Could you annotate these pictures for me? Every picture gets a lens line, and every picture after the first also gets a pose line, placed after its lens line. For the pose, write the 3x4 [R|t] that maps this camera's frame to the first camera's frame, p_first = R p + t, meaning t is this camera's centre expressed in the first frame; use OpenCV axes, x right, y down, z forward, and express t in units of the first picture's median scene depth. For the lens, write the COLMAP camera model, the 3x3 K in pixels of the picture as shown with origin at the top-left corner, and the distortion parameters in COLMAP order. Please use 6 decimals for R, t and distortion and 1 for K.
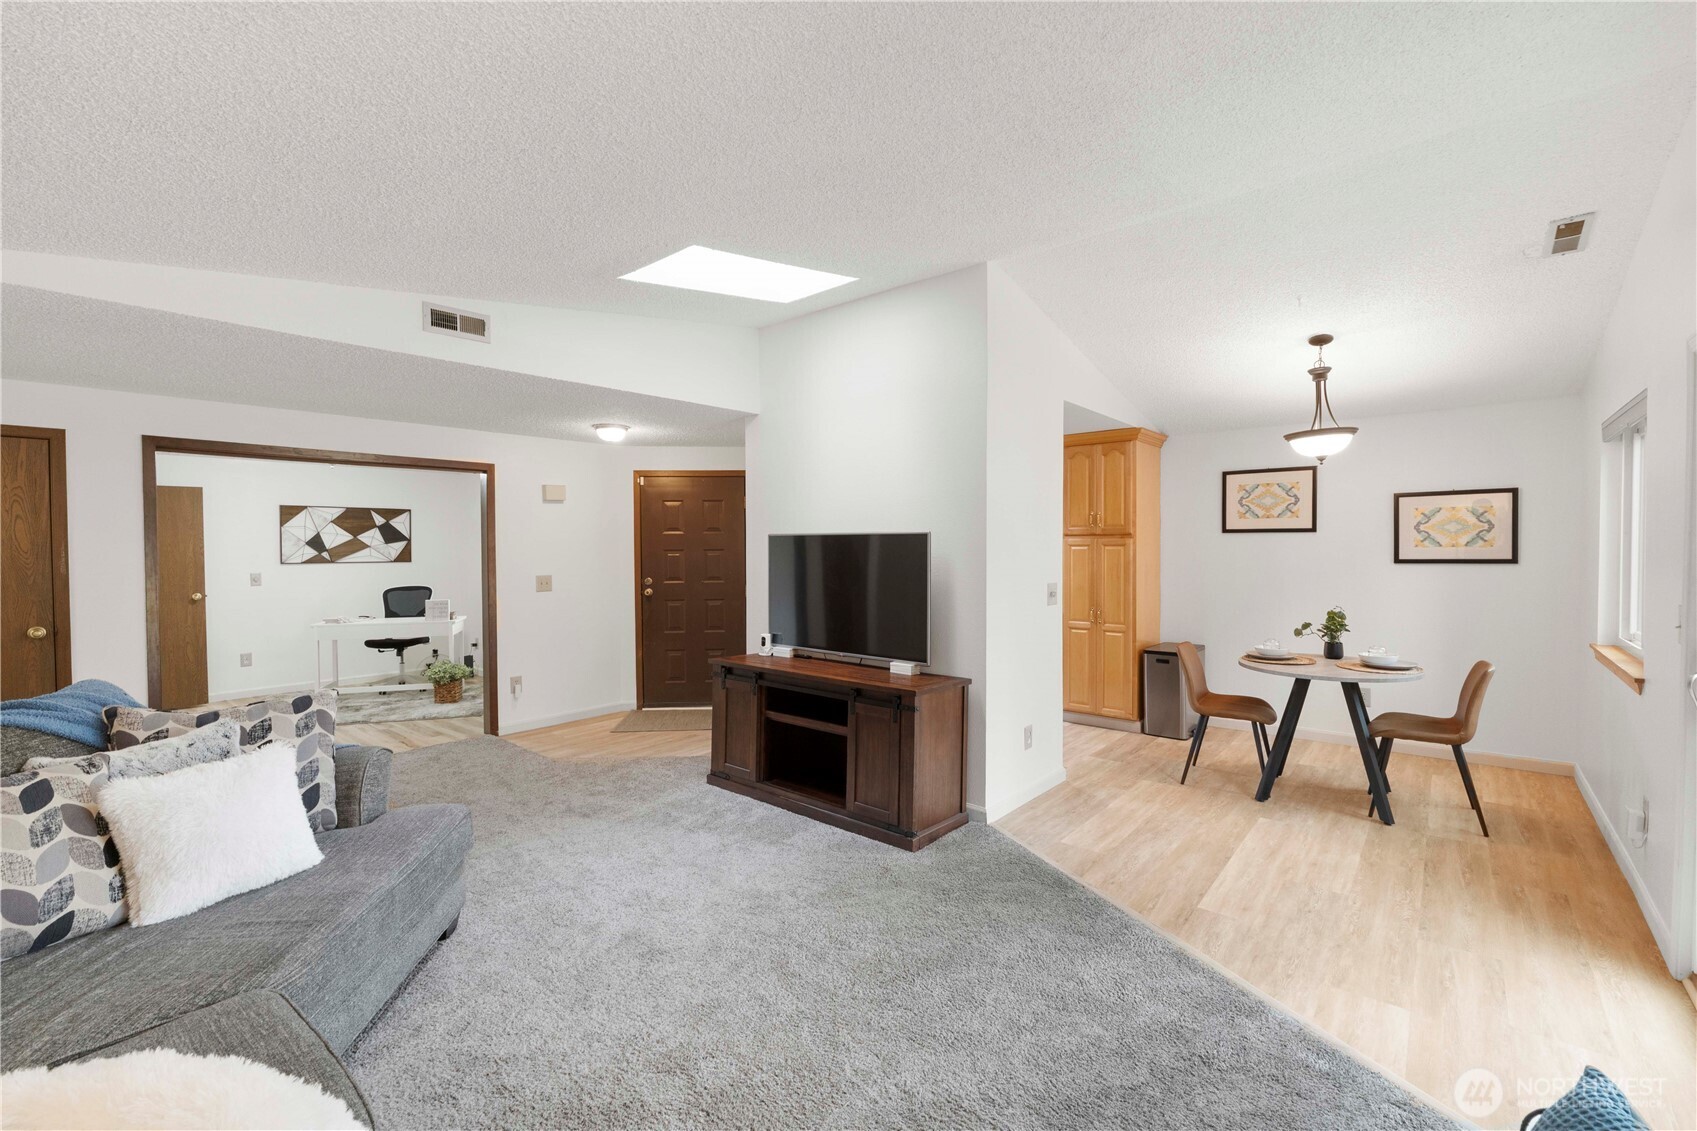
lens RADIAL K [[715.1, 0, 845.5], [0, 715.1, 559.3], [0, 0, 1]] dist [-0.007557, 0.000016]
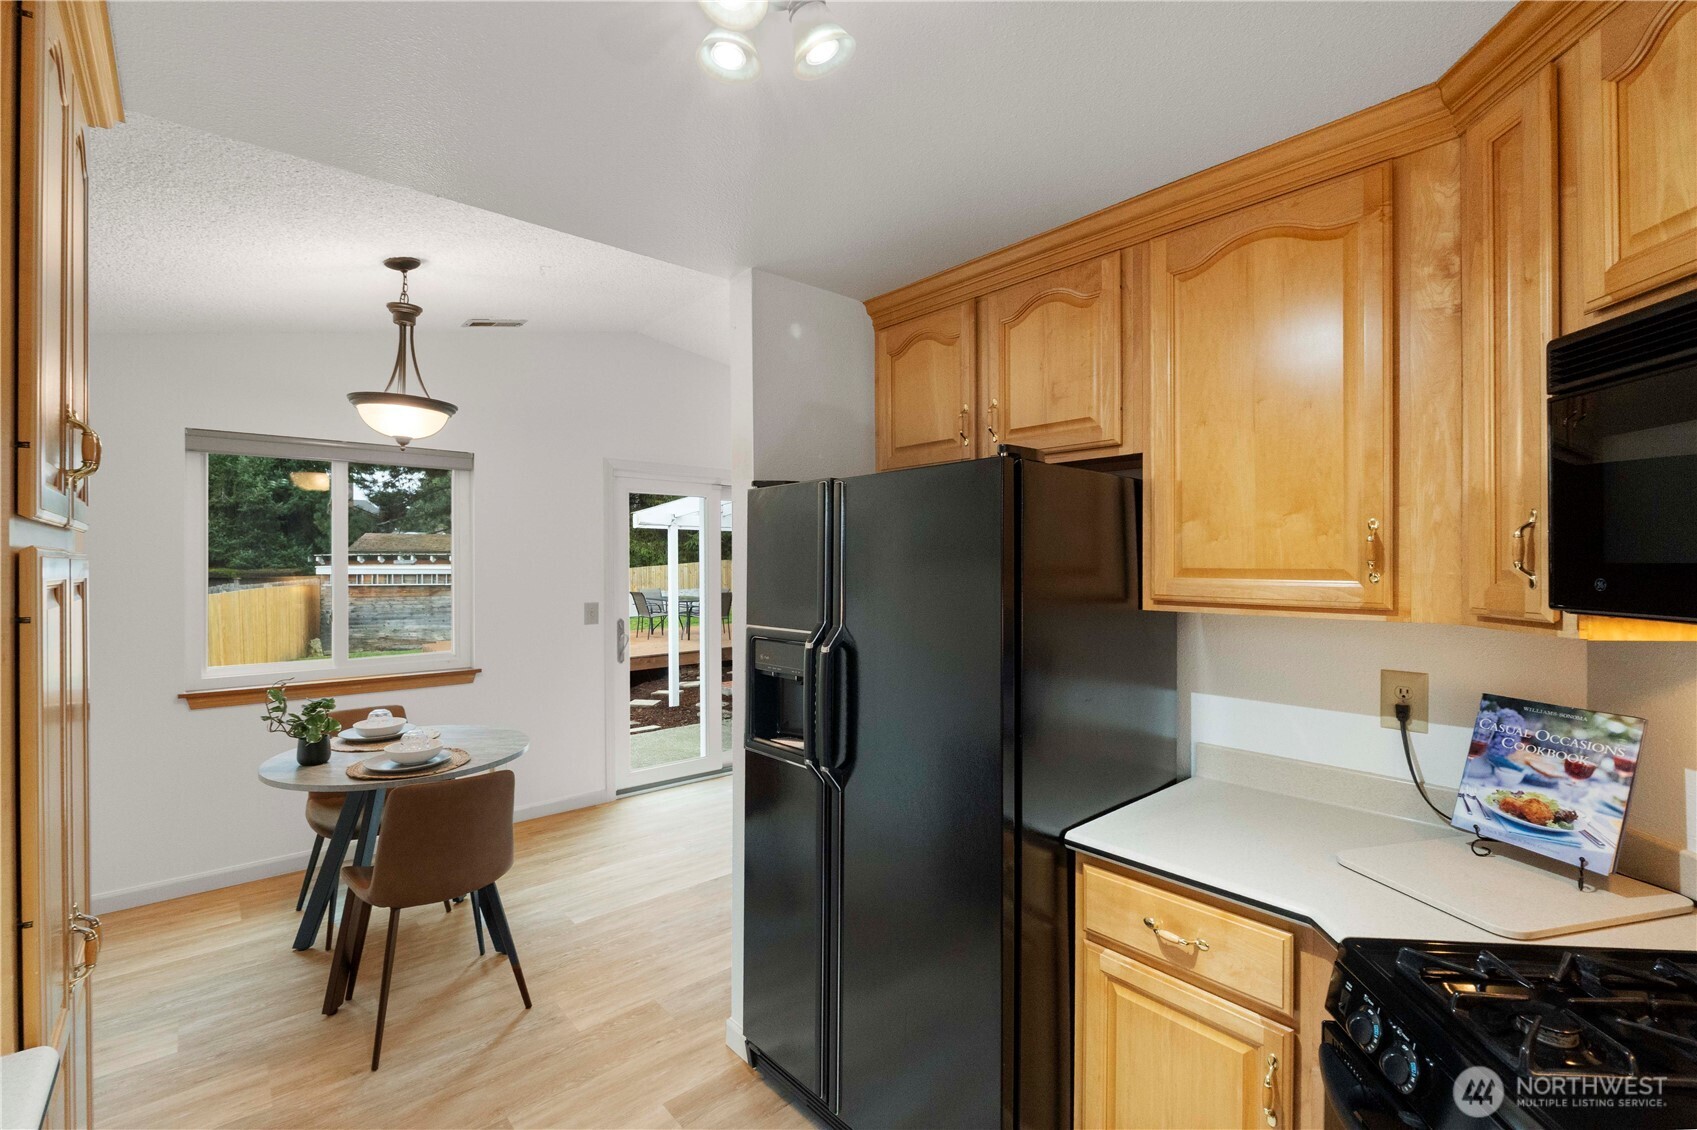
lens RADIAL K [[743.4, 0, 843.3], [0, 743.4, 564.2], [0, 0, 1]] dist [-0.000126, 0.000033]
pose [[-0.988435, 0.008749, 0.151393, 0.149277], [0.012341, 0.999664, 0.022800, -0.036314], [-0.151143, 0.024404, -0.988211, 1.525525]]
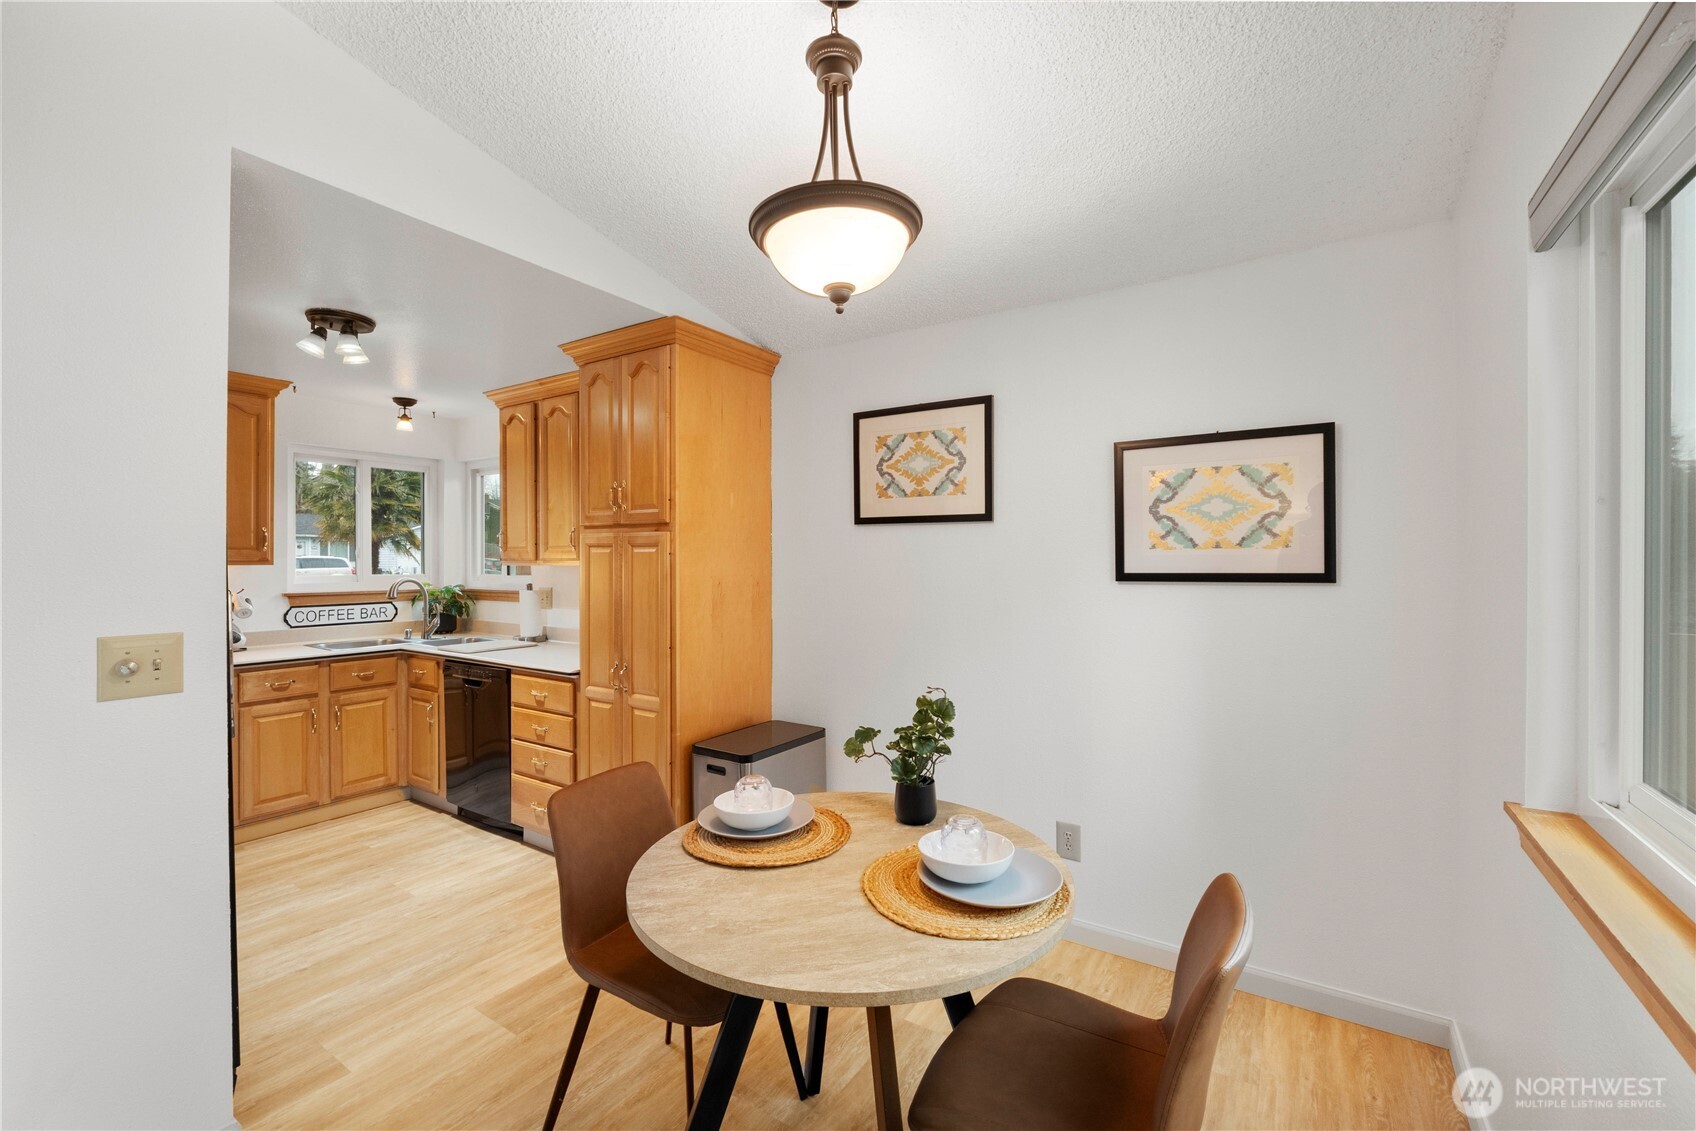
lens RADIAL K [[702.5, 0, 848.0], [0, 702.5, 565.5], [0, 0, 1]] dist [-0.005454, -0.000185]
pose [[0.991167, 0.004597, 0.132538, 0.586953], [-0.002960, 0.999917, -0.012548, 0.001488], [-0.132584, 0.012045, 0.991099, 0.604821]]
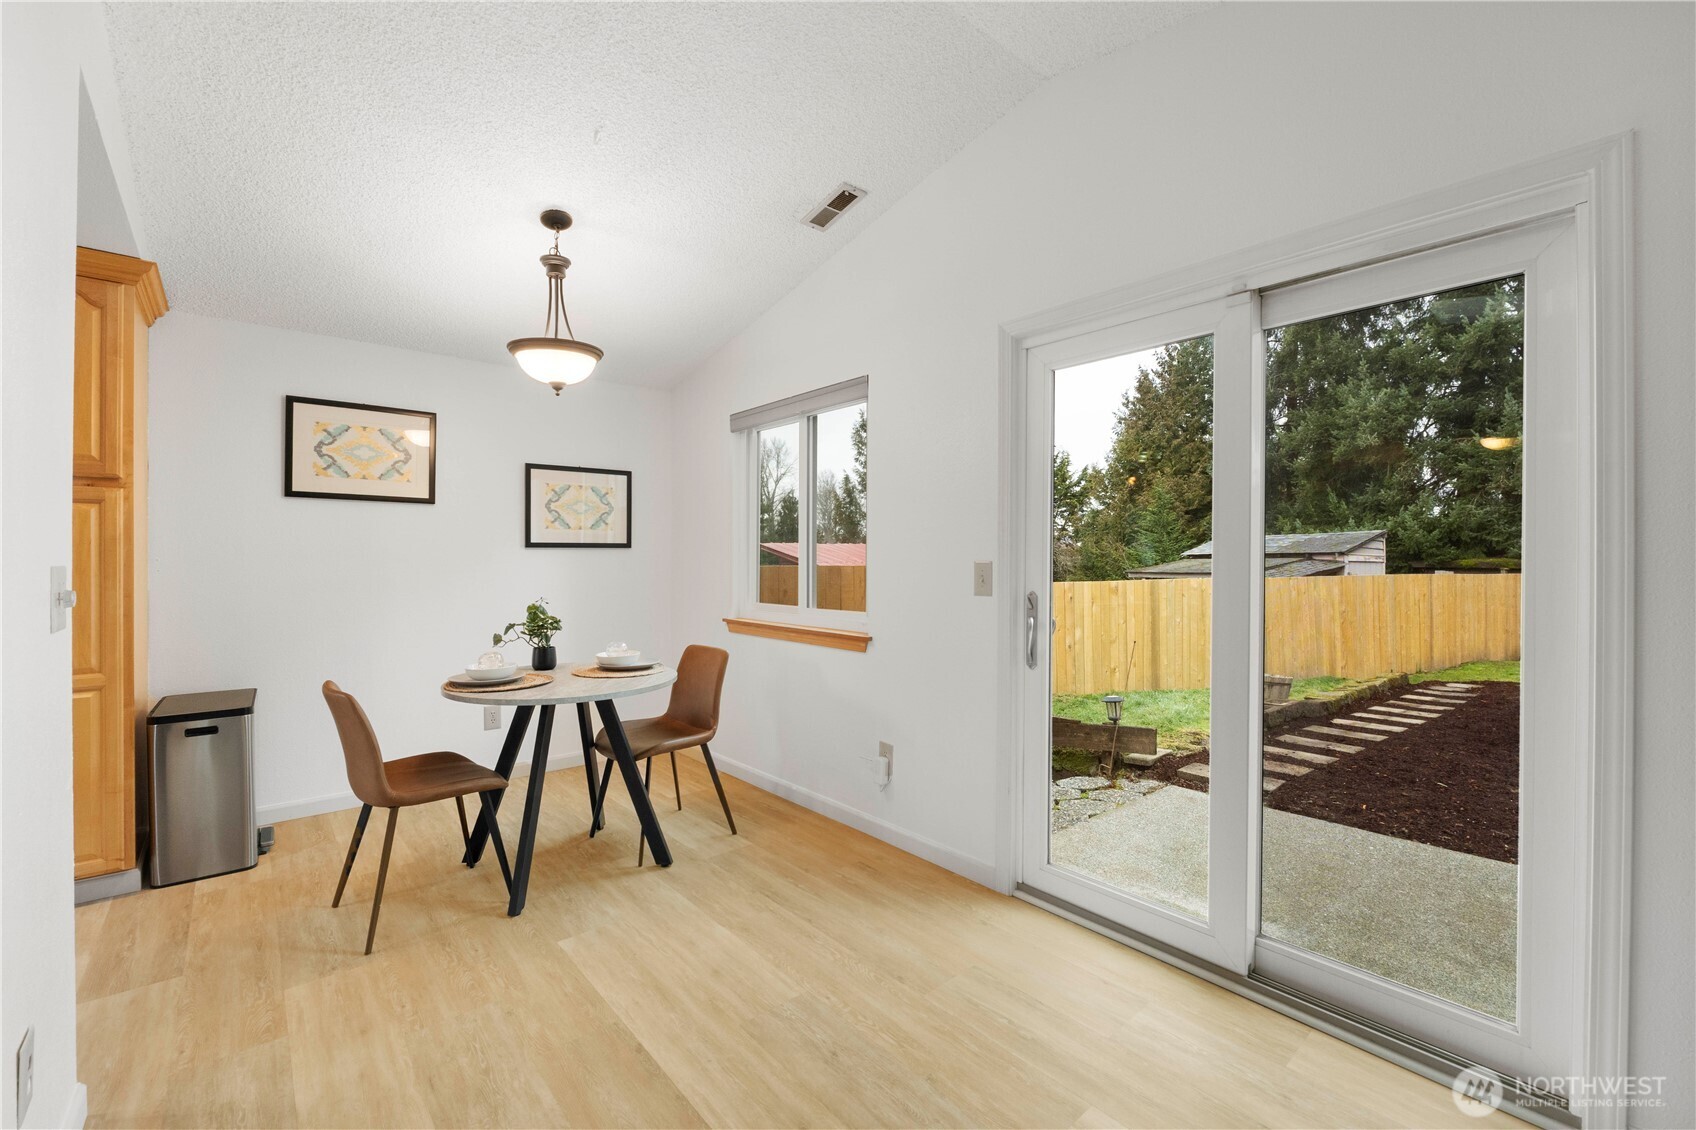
lens RADIAL K [[709.4, 0, 846.5], [0, 709.4, 562.4], [0, 0, 1]] dist [-0.010483, -0.000586]
pose [[0.154329, 0.003512, 0.988013, 0.018500], [0.017259, 0.999832, -0.006250, 0.039175], [-0.987869, 0.018017, 0.154242, 0.574536]]
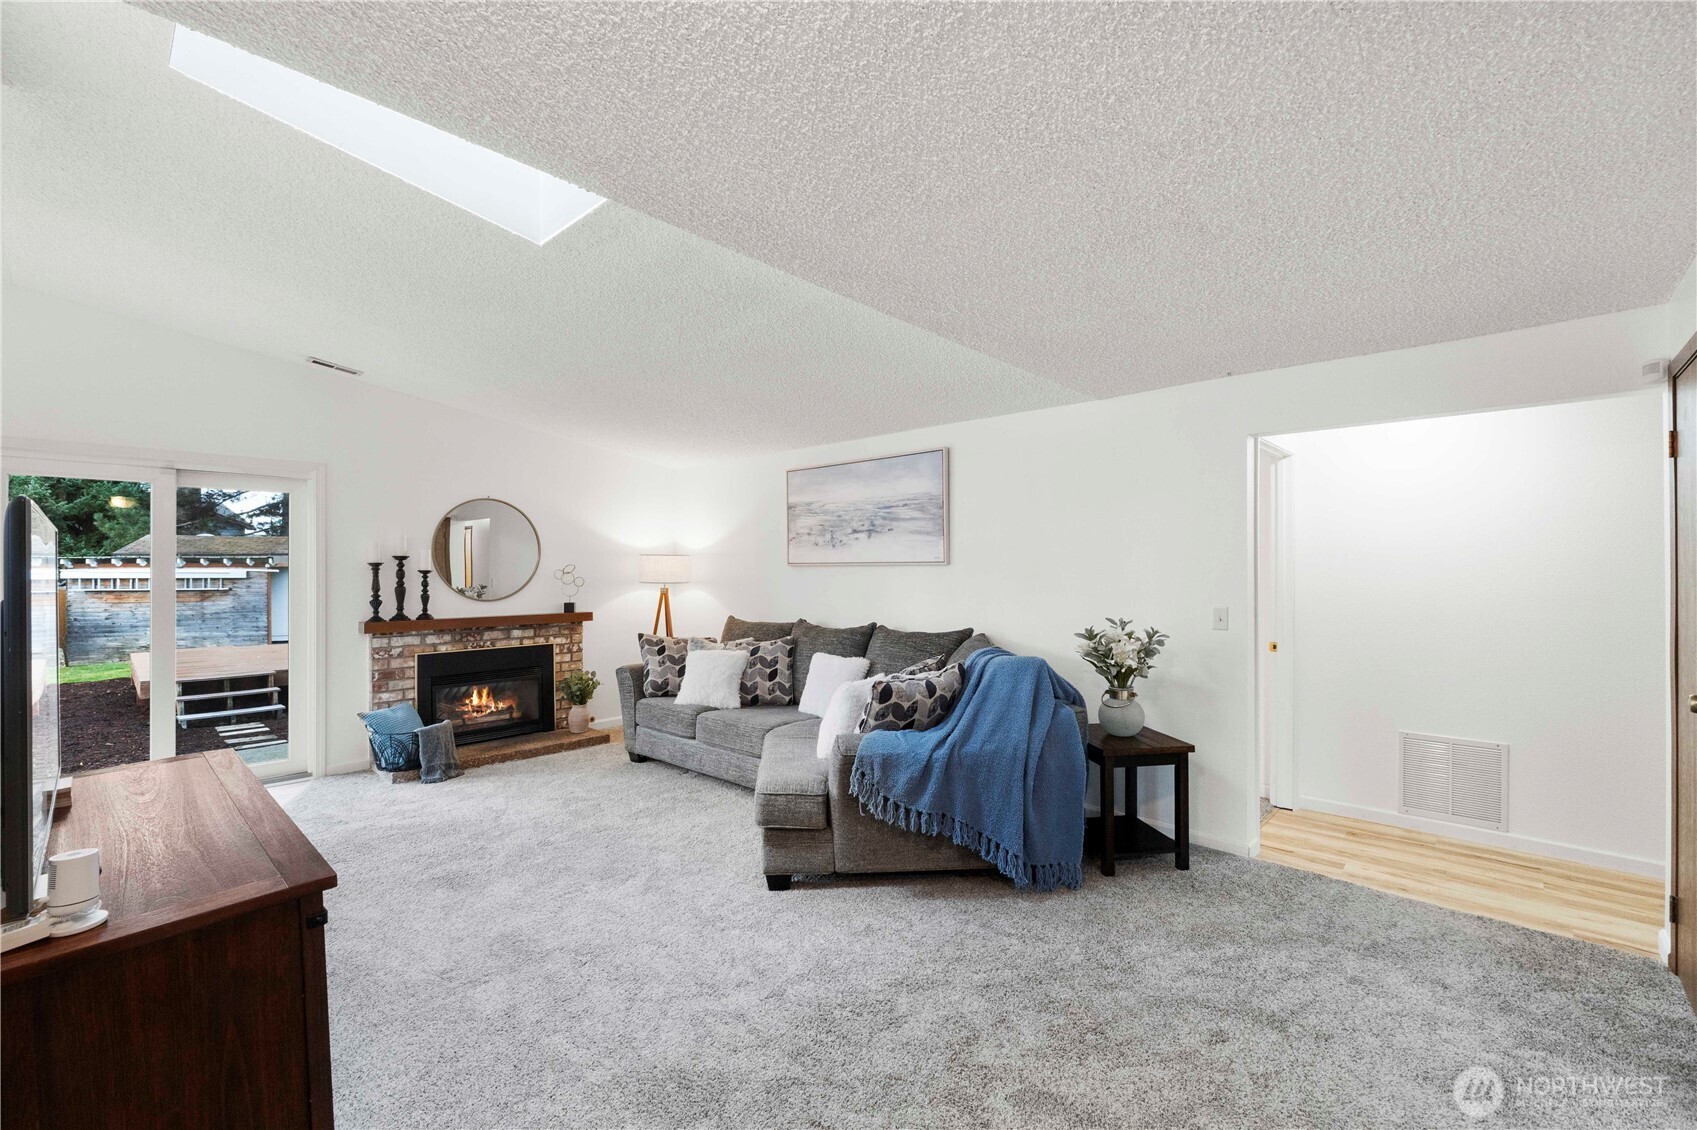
lens RADIAL K [[709.8, 0, 847.0], [0, 709.8, 562.4], [0, 0, 1]] dist [-0.010483, -0.000586]
pose [[-0.999336, 0.008513, 0.035419, -0.445630], [0.008962, 0.999881, 0.012522, -0.012402], [-0.035308, 0.012831, -0.999294, 1.324198]]
